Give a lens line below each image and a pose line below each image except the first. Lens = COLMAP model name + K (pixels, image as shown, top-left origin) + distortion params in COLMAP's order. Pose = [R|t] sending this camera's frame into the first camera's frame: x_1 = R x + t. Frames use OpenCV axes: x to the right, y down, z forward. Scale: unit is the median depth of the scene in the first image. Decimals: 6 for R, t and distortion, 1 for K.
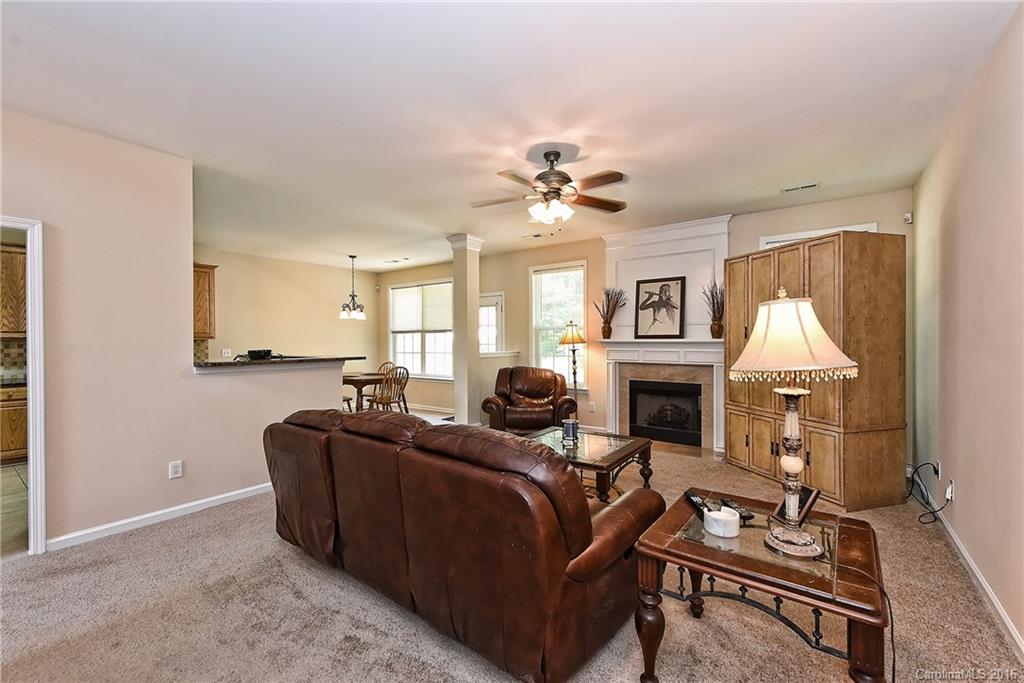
lens RADIAL K [[430.1, 0, 512.0], [0, 430.1, 339.3], [0, 0, 1]] dist [0.000025, -0.000077]
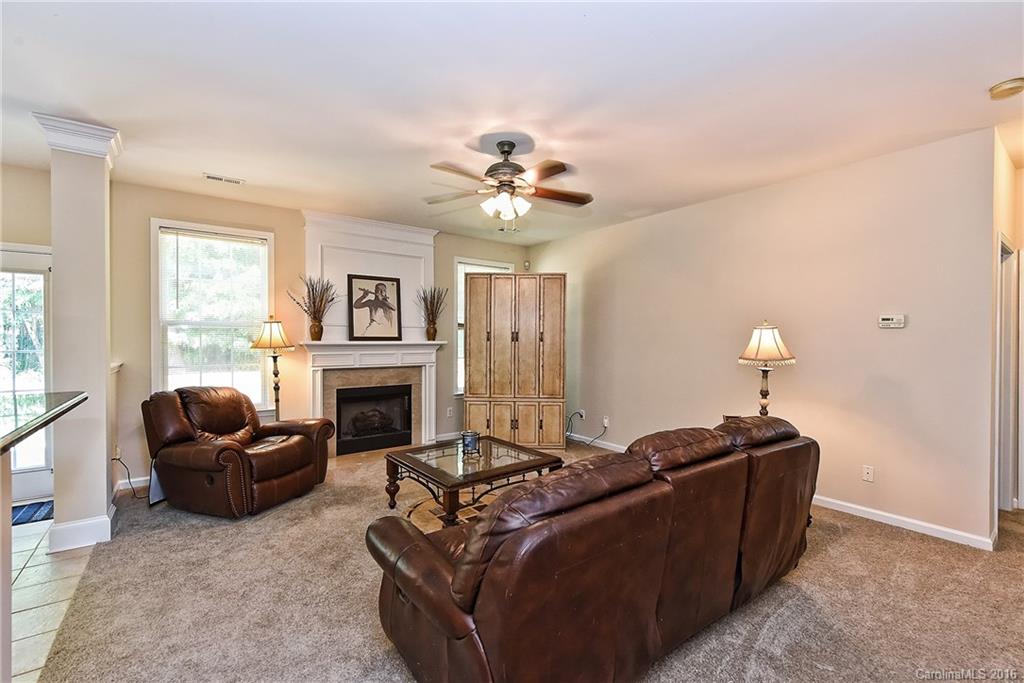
lens RADIAL K [[447.2, 0, 513.1], [0, 447.2, 343.5], [0, 0, 1]] dist [-0.000696, -0.000049]
pose [[0.274186, -0.008143, 0.961642, -0.508160], [-0.004973, 0.999939, 0.009885, -0.006431], [-0.961664, -0.007493, 0.274129, 0.441574]]
